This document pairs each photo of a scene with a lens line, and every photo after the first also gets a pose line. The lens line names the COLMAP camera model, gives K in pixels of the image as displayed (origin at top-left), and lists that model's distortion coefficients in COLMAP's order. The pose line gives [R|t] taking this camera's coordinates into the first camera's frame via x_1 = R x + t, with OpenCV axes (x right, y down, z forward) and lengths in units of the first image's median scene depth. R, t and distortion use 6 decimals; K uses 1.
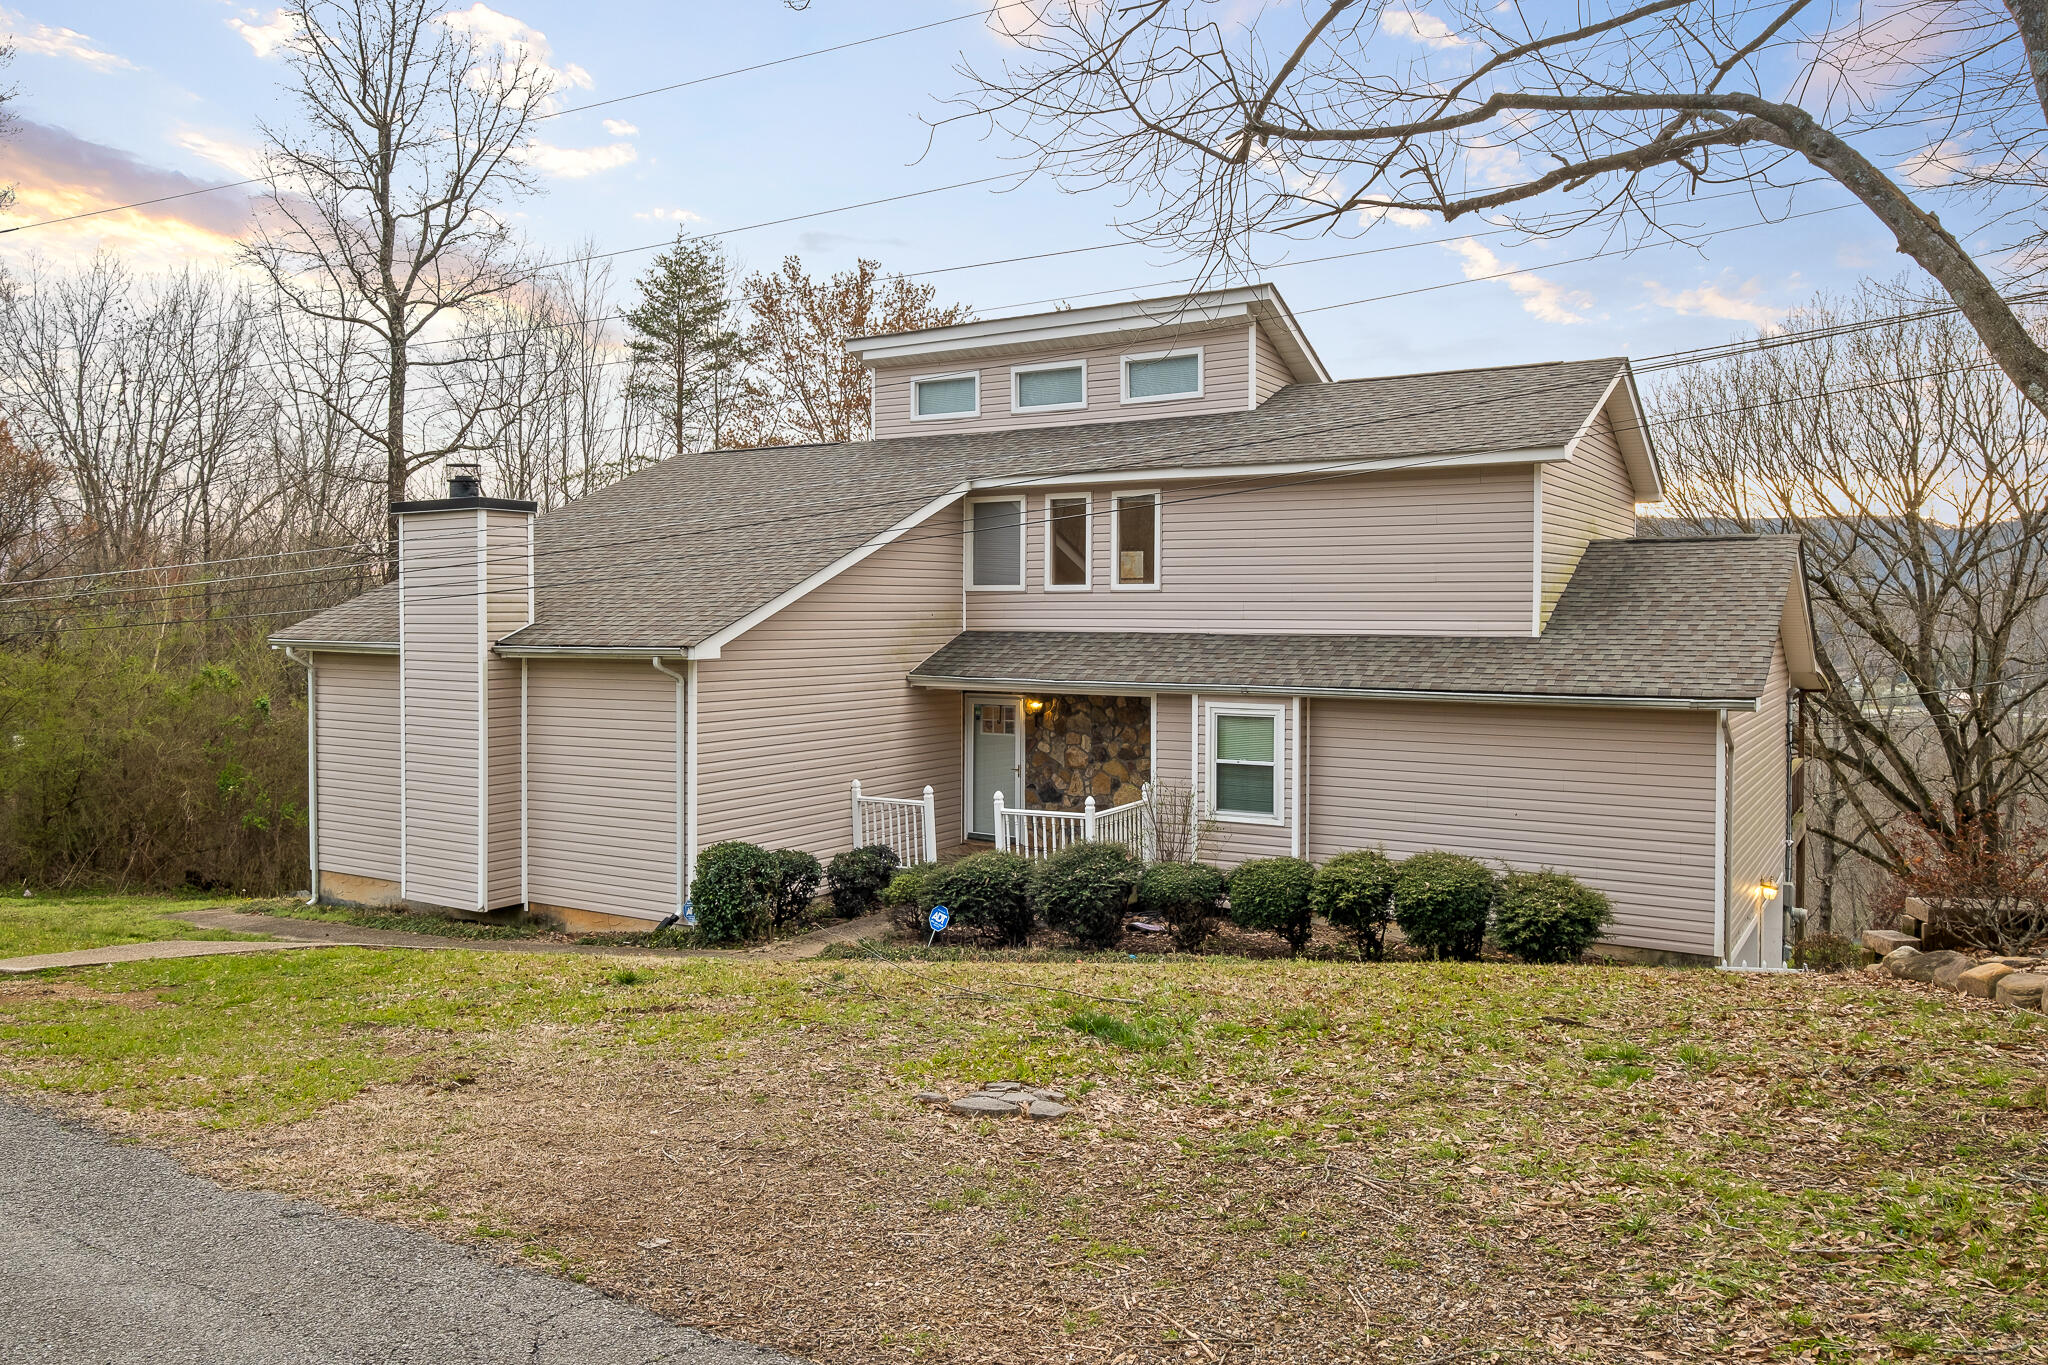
lens RADIAL K [[1483.8, 0, 1021.8], [0, 1483.8, 660.6], [0, 0, 1]] dist [-0.001536, -0.003857]
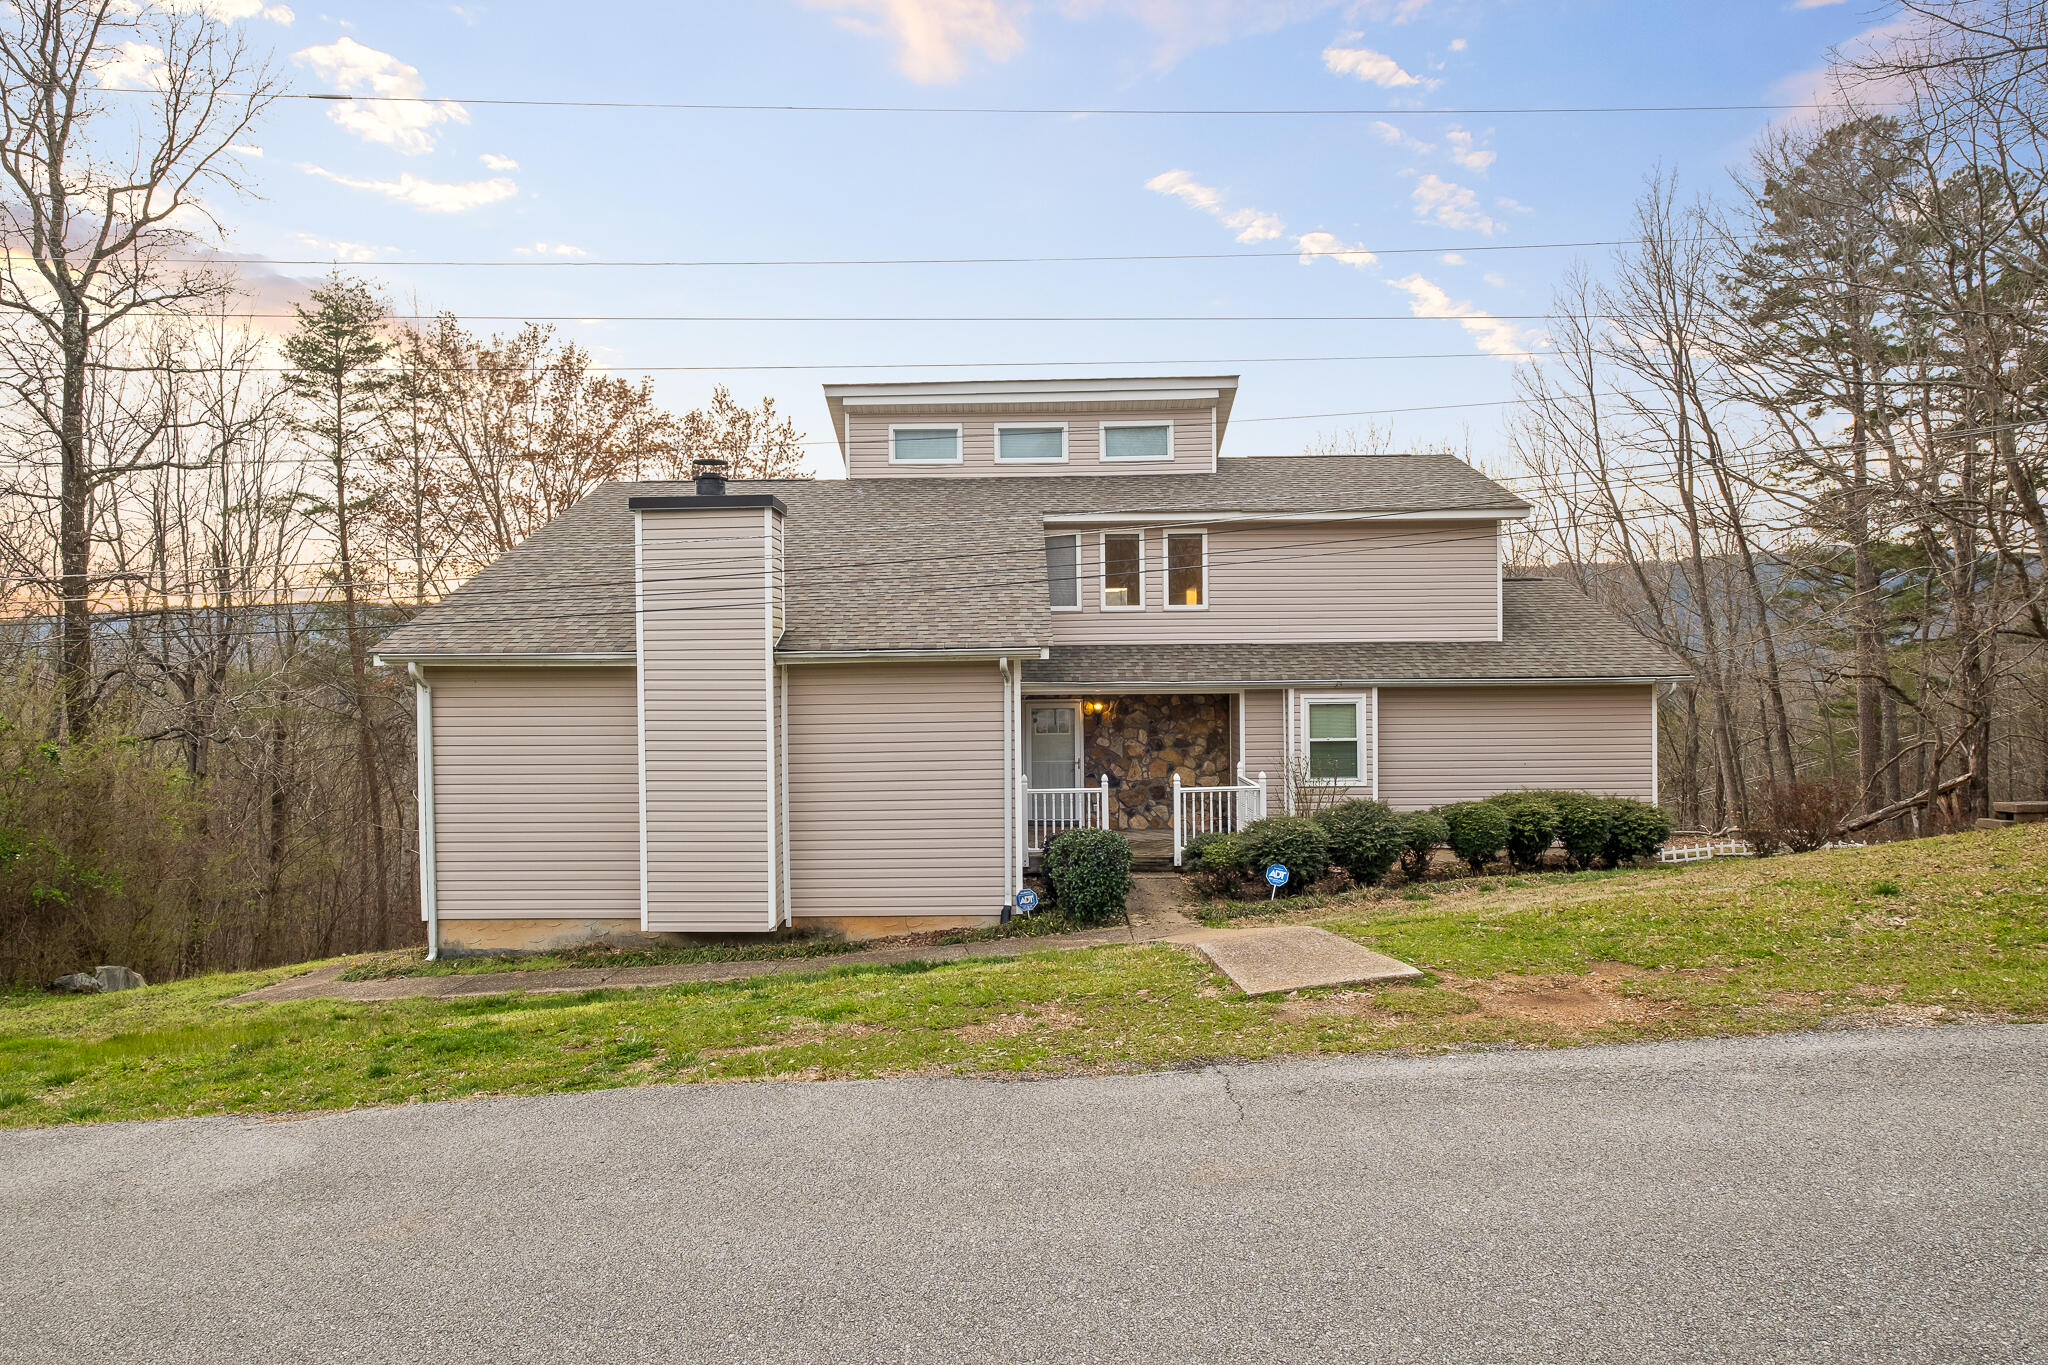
lens RADIAL K [[1149.5, 0, 1030.4], [0, 1149.5, 696.7], [0, 0, 1]] dist [-0.012148, 0.005566]
pose [[0.853023, -0.025166, 0.521266, -0.534604], [0.028709, 0.999587, 0.001279, 0.019997], [-0.521083, 0.013874, 0.853393, 0.250370]]
